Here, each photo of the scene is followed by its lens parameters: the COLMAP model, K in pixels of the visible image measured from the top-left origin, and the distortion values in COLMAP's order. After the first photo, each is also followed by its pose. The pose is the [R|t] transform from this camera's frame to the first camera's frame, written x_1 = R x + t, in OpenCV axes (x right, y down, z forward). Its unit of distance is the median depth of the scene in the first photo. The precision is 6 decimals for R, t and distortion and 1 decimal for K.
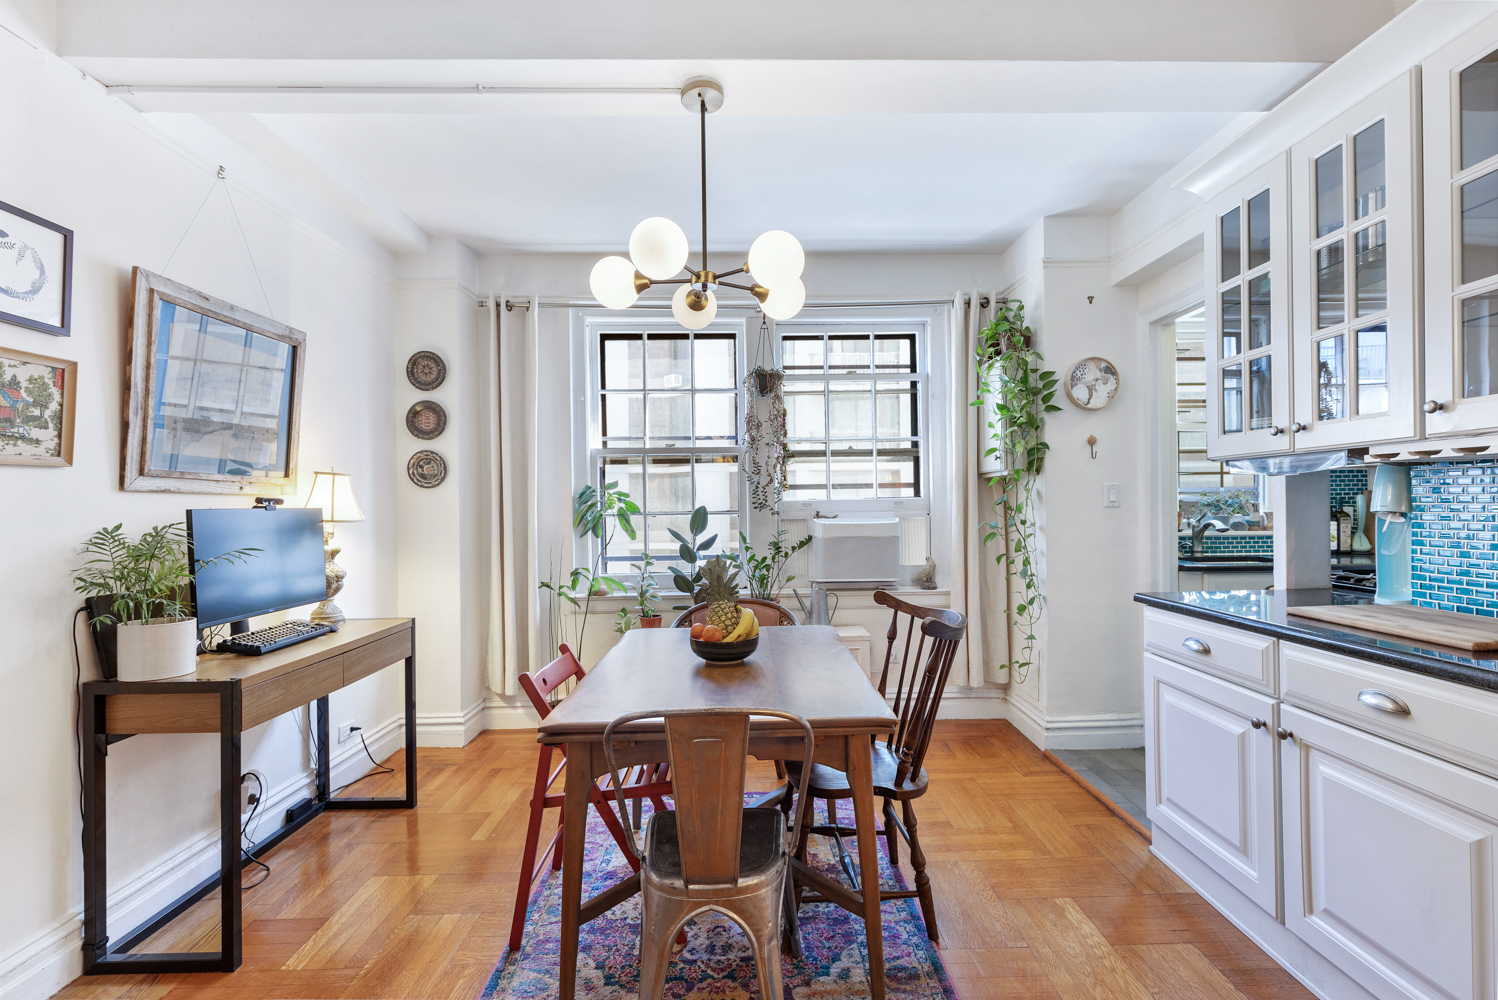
lens RADIAL K [[679.3, 0, 750.9], [0, 679.3, 509.4], [0, 0, 1]] dist [0.005867, -0.001147]
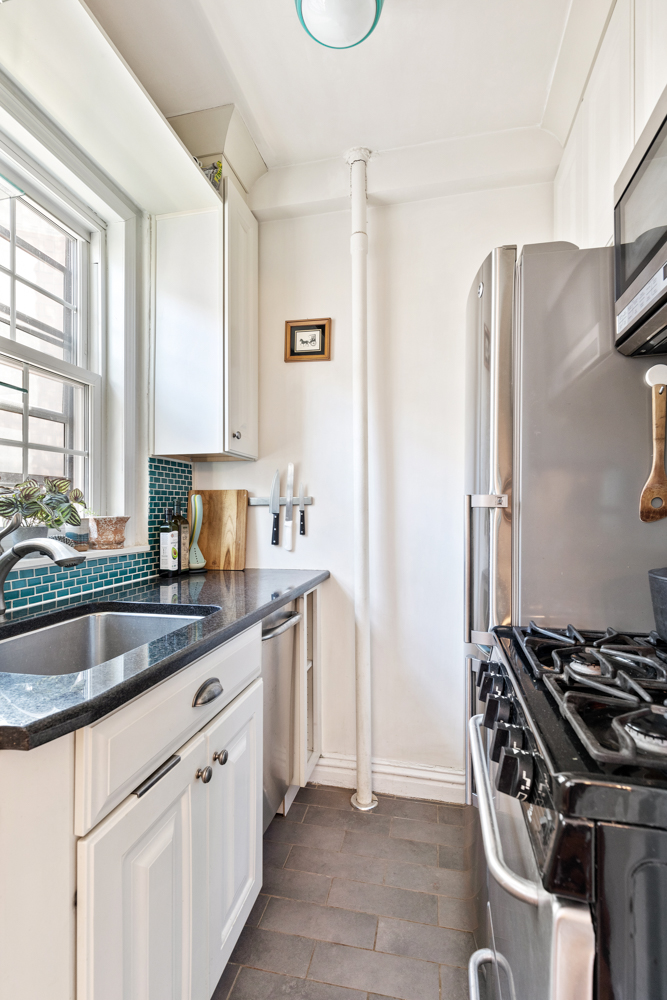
lens RADIAL K [[453.4, 0, 333.9], [0, 453.4, 512.6], [0, 0, 1]] dist [0.005867, -0.001147]
pose [[0.235429, -0.000009, 0.971891, 0.466302], [0.010150, 0.999945, -0.002449, 0.001251], [-0.971838, 0.010442, 0.235417, 0.808294]]
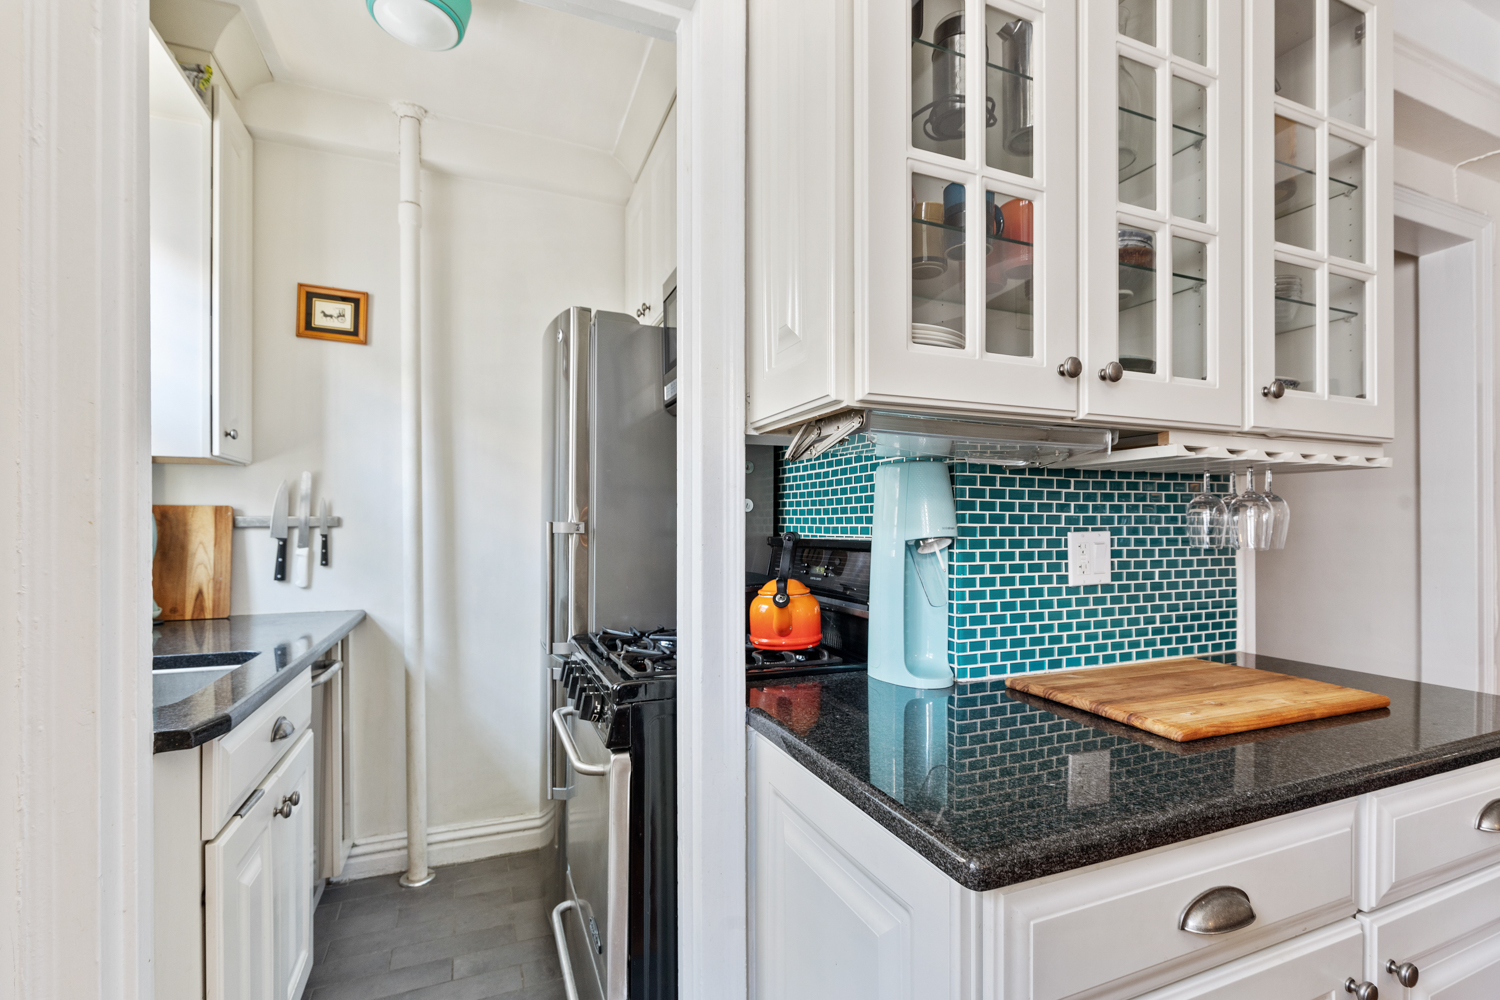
lens RADIAL K [[680.2, 0, 756.4], [0, 680.2, 525.1], [0, 0, 1]] dist [0.005867, -0.001147]
pose [[-0.376187, 0.009377, 0.926496, 0.242065], [0.010654, 0.999926, -0.005794, -0.003926], [-0.926482, 0.007692, -0.376259, 0.842547]]
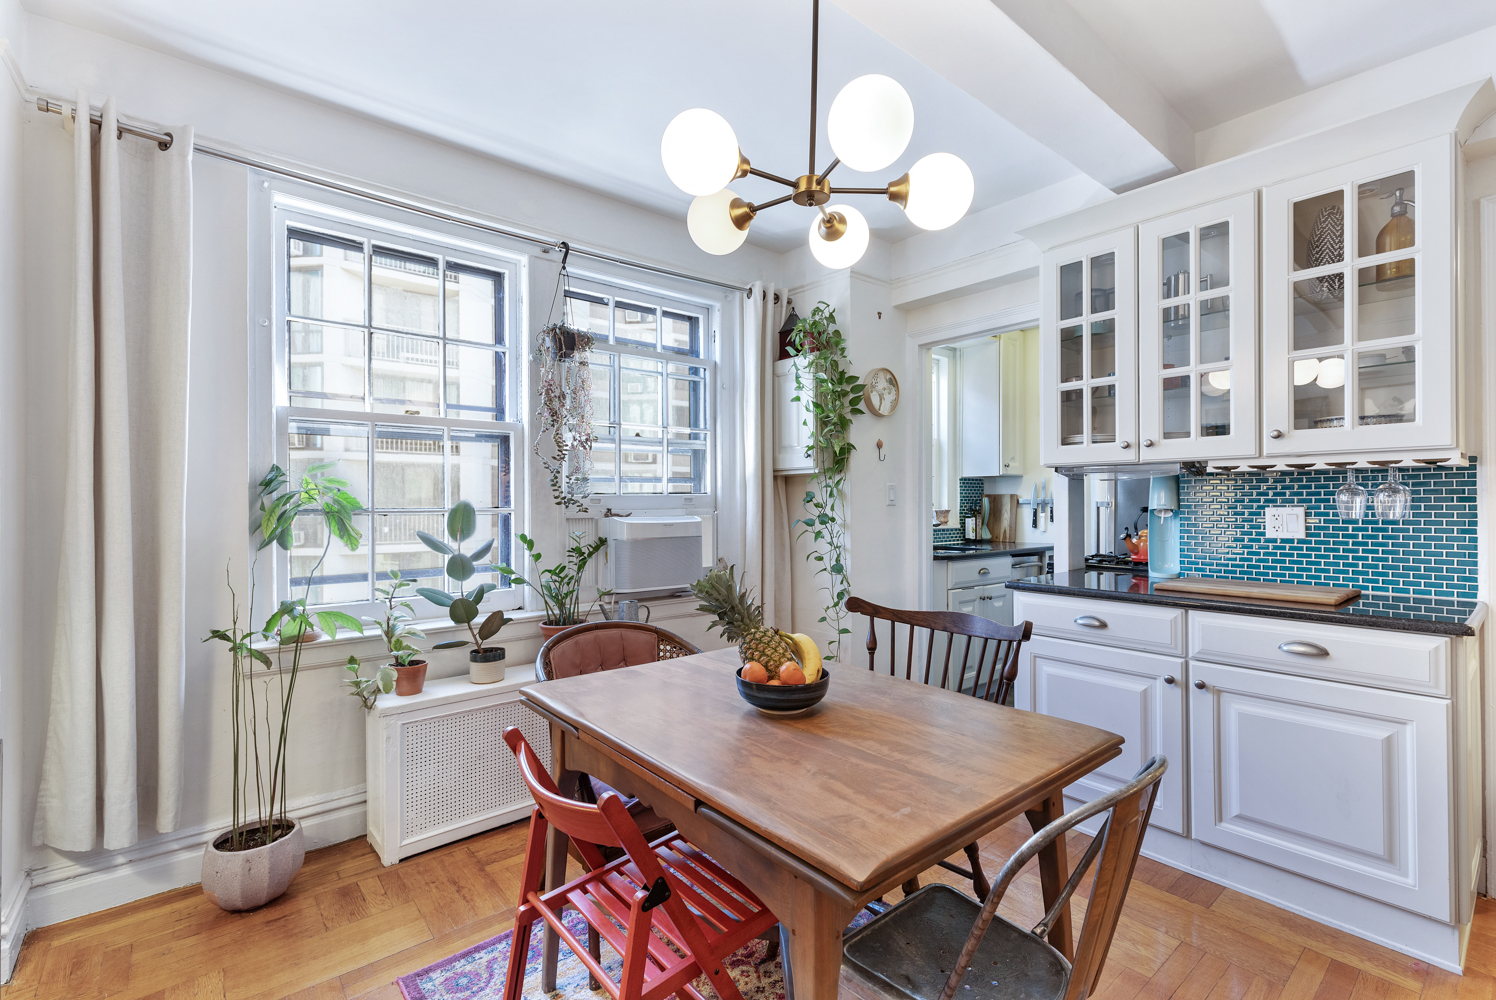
lens RADIAL K [[678.4, 0, 757.1], [0, 678.4, 504.1], [0, 0, 1]] dist [0.005867, -0.001147]
pose [[0.773692, 0.007788, 0.633515, -0.340337], [-0.003523, 0.999962, -0.007991, 0.004212], [-0.633553, 0.003950, 0.773690, 0.284606]]
